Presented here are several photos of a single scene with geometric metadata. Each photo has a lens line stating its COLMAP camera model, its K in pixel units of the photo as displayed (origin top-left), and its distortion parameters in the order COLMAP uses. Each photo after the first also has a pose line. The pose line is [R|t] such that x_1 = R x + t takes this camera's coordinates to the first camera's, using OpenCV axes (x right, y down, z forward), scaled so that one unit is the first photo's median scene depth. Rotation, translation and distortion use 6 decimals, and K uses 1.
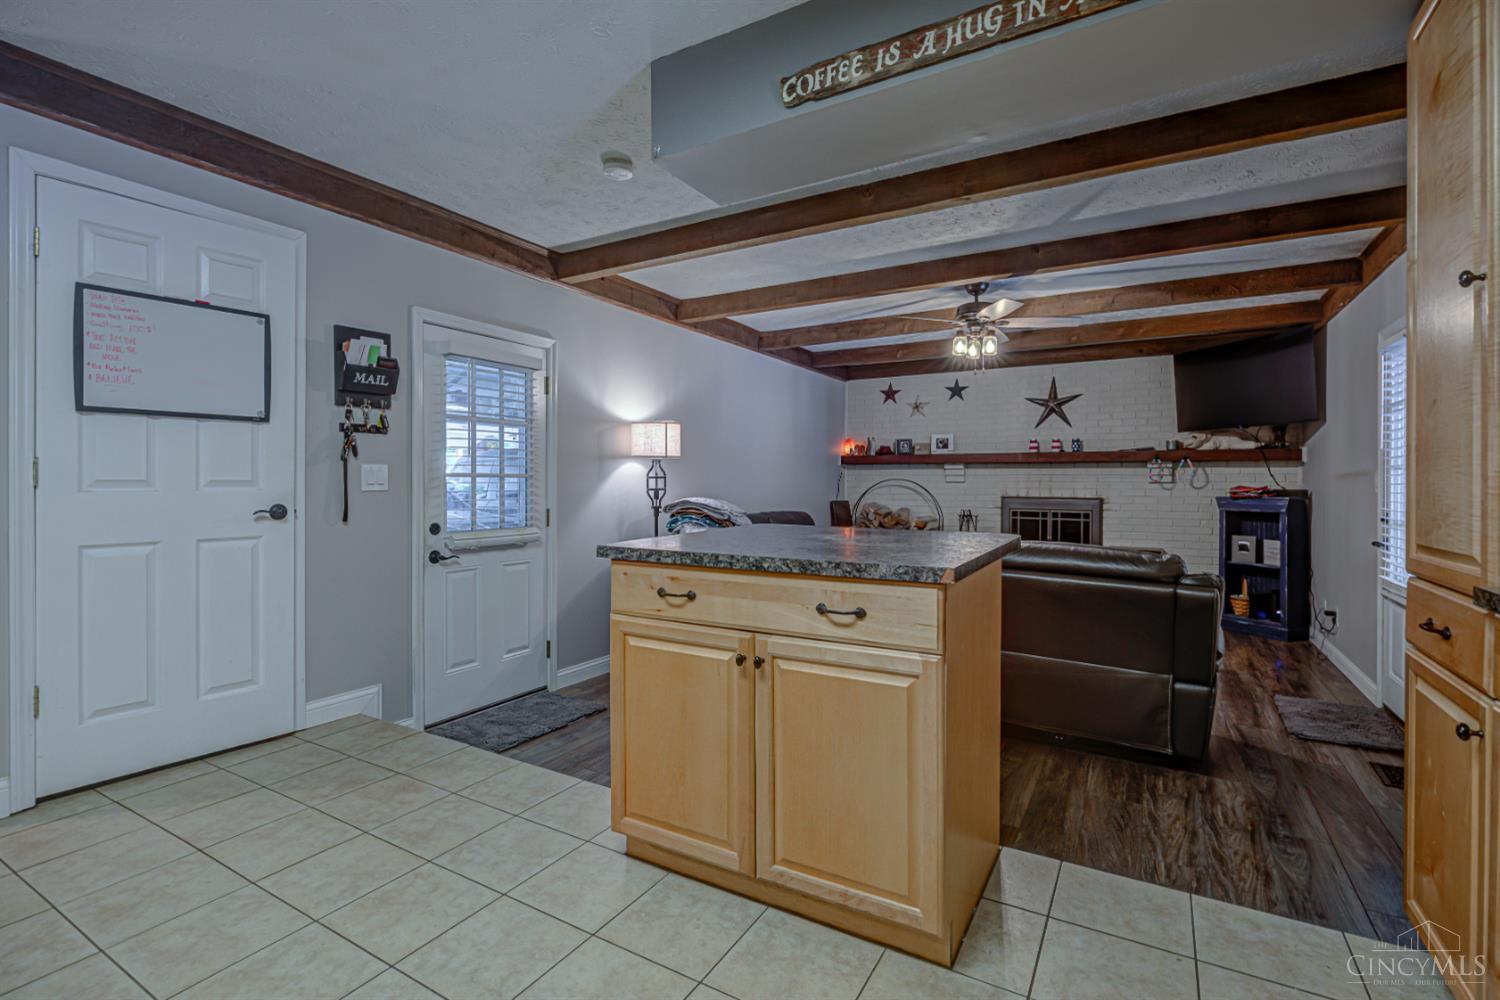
lens RADIAL K [[695.1, 0, 744.4], [0, 695.1, 485.1], [0, 0, 1]] dist [-0.002456, -0.000439]
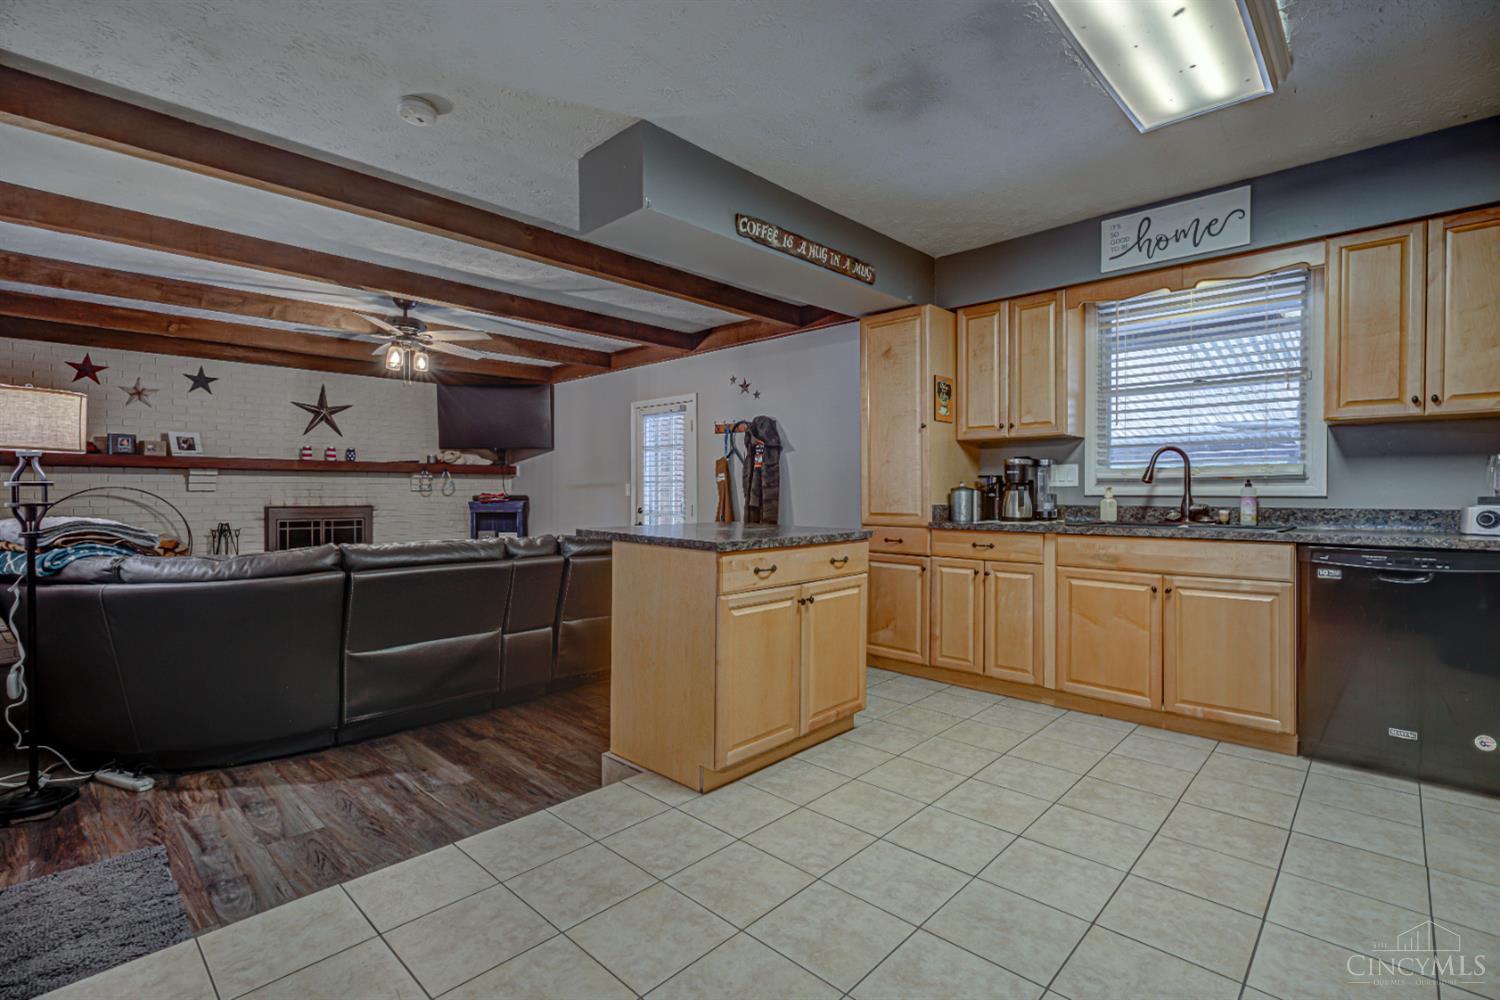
lens RADIAL K [[689.7, 0, 755.9], [0, 689.7, 497.6], [0, 0, 1]] dist [0.001445, 0.000203]
pose [[0.214290, -0.012121, 0.976695, -0.443840], [0.006121, 0.999920, 0.011066, -0.001688], [-0.976751, 0.003607, 0.214347, 0.215111]]
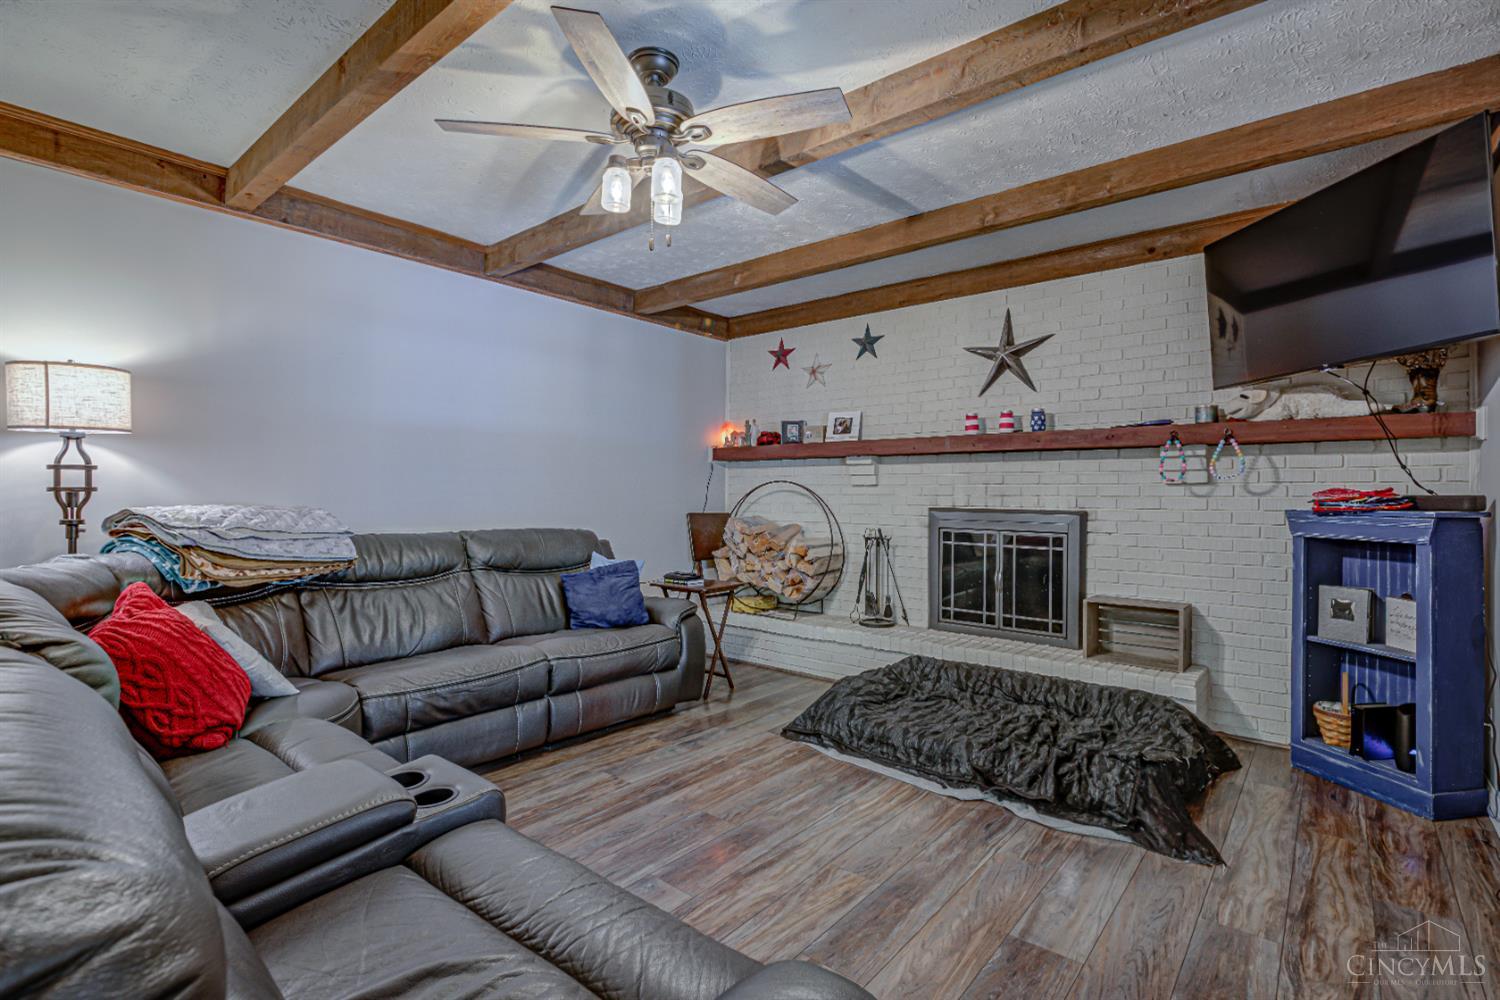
lens RADIAL K [[707.2, 0, 730.7], [0, 707.2, 497.9], [0, 0, 1]] dist [-0.003144, 0.000512]
pose [[0.984432, 0.002952, -0.175739, 0.364718], [-0.002697, 0.999995, 0.001691, 0.008205], [0.175743, -0.001191, 0.984435, 0.408755]]
